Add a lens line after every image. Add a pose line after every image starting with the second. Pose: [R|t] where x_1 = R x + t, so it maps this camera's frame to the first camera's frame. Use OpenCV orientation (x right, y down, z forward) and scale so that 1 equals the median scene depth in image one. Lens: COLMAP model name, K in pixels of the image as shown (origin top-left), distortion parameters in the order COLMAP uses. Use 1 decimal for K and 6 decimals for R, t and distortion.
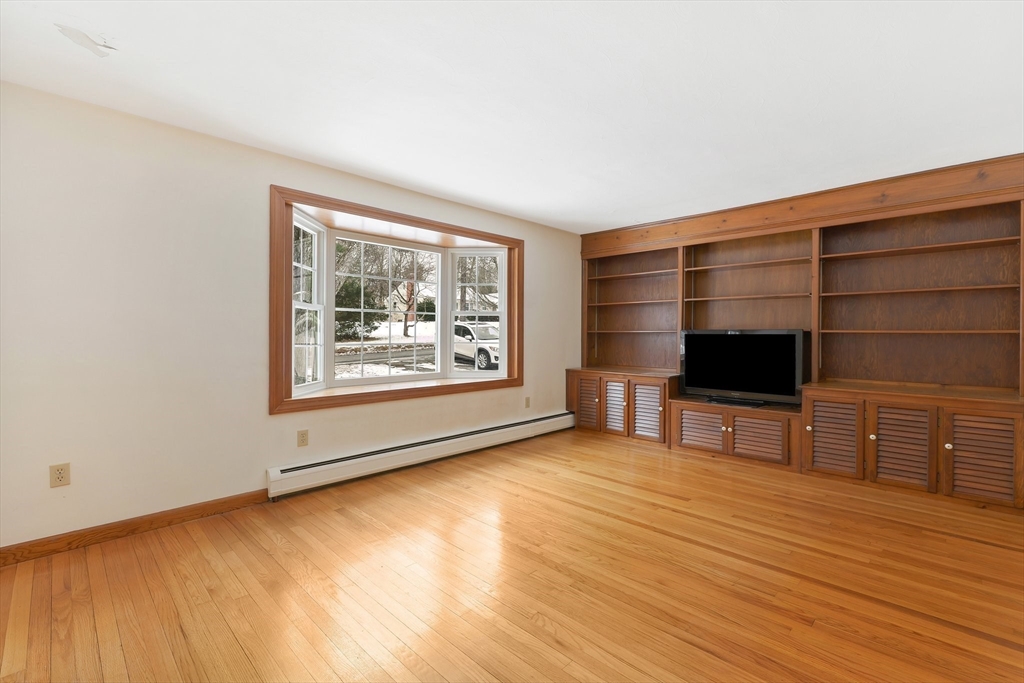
lens RADIAL K [[443.2, 0, 506.1], [0, 443.2, 342.2], [0, 0, 1]] dist [-0.000063, 0.000068]
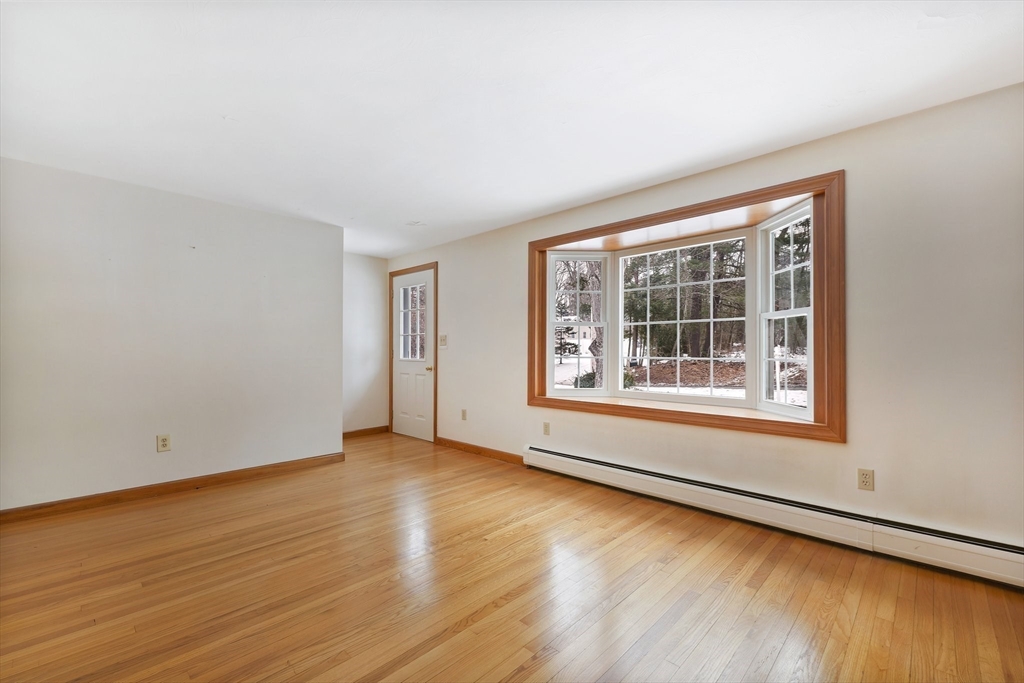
lens RADIAL K [[443.2, 0, 506.1], [0, 443.2, 342.2], [0, 0, 1]] dist [-0.000063, 0.000068]
pose [[0.008661, -0.017457, -0.999810, 0.767169], [-0.015159, 0.999730, -0.017587, -0.009409], [0.999848, 0.015308, 0.008394, 0.800248]]
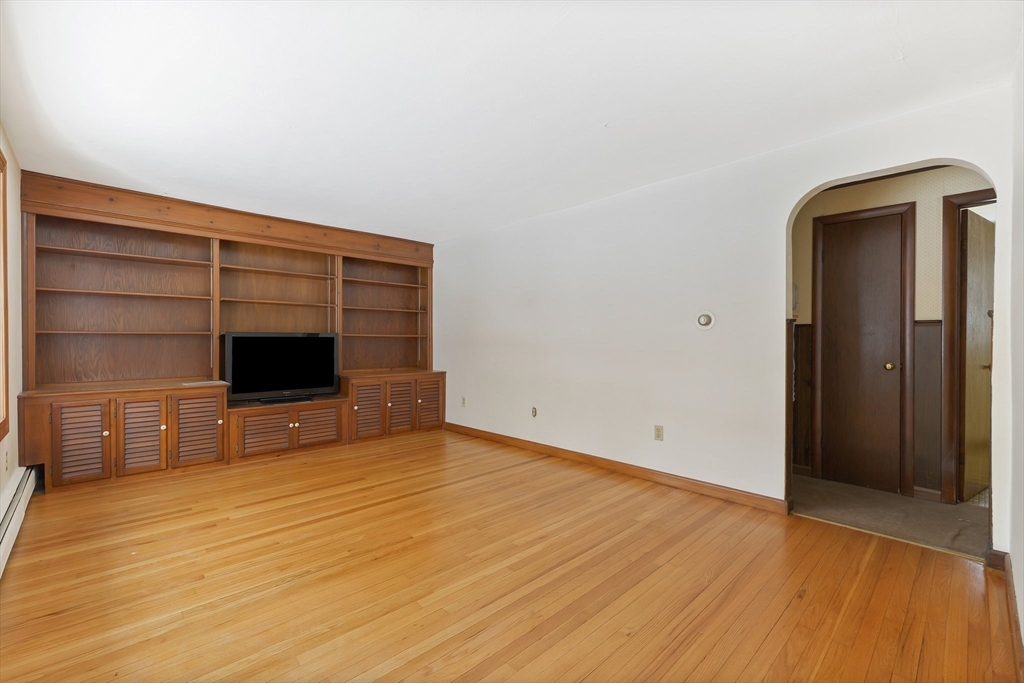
lens RADIAL K [[457.6, 0, 524.4], [0, 457.6, 343.0], [0, 0, 1]] dist [-0.000458, -0.000191]
pose [[-0.001905, -0.012333, 0.999922, -0.704085], [0.012134, 0.999850, 0.012355, -0.011816], [-0.999925, 0.012156, -0.001755, 0.503507]]
